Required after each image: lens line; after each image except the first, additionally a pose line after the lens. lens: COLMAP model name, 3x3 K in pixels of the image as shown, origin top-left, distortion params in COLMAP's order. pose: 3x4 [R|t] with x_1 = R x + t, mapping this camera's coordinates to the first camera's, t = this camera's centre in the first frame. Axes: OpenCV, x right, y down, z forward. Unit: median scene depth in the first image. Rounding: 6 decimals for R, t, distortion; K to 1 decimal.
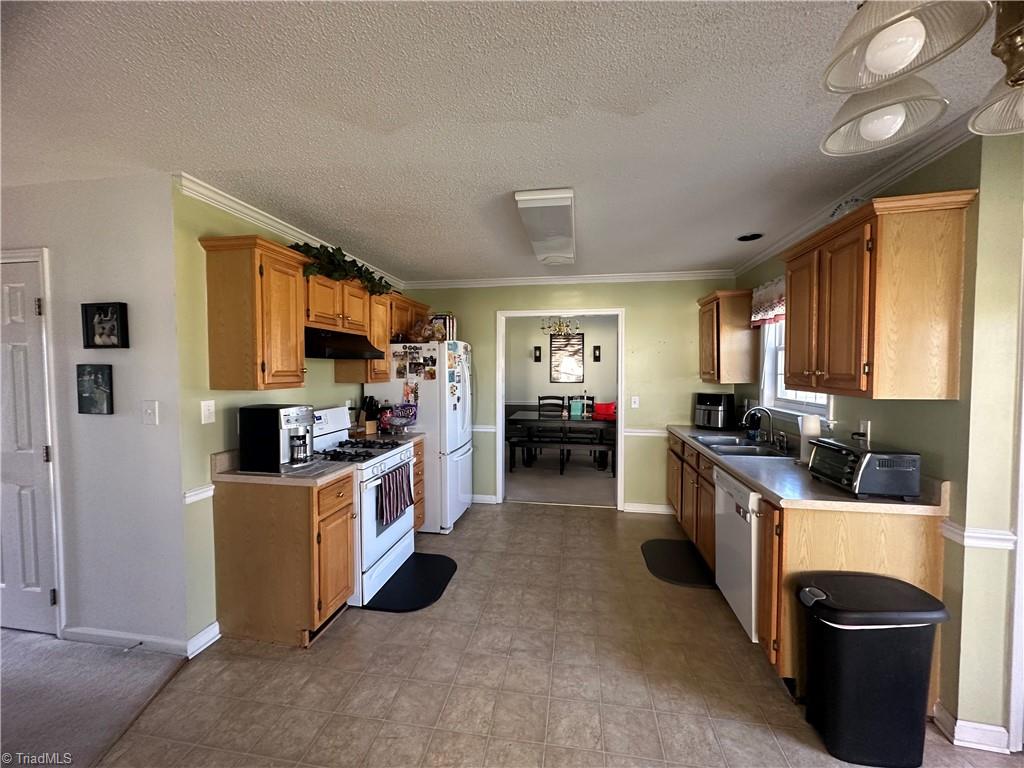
lens RADIAL K [[405.8, 0, 509.0], [0, 405.8, 380.8], [0, 0, 1]] dist [-0.003193, 0.000121]
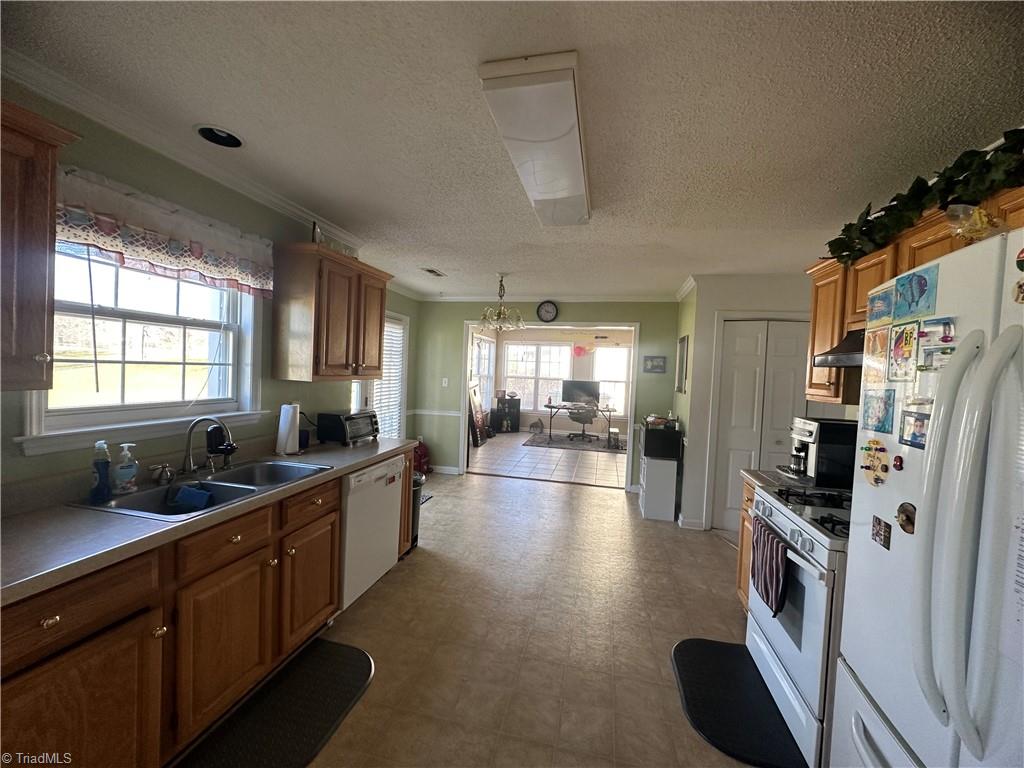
lens RADIAL K [[405.8, 0, 506.7], [0, 405.8, 384.3], [0, 0, 1]] dist [-0.003193, 0.000121]
pose [[-0.996711, -0.043475, 0.068384, 0.118236], [-0.038589, 0.996714, 0.071217, -0.049396], [-0.071256, 0.068344, -0.995114, 1.634778]]
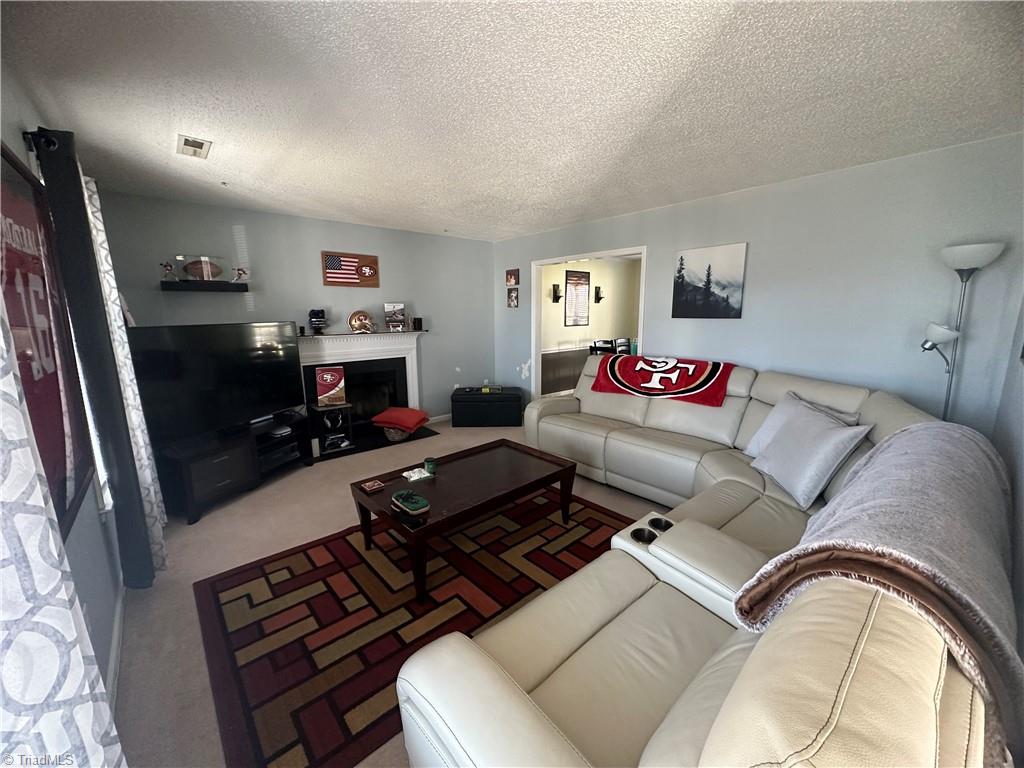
lens RADIAL K [[405.8, 0, 513.5], [0, 405.8, 383.8], [0, 0, 1]] dist [-0.003193, 0.000121]
pose [[0.620209, -0.141864, 0.771502, -1.748992], [0.035974, 0.987620, 0.152685, -0.029325], [-0.783611, -0.066943, 0.617635, 1.365807]]
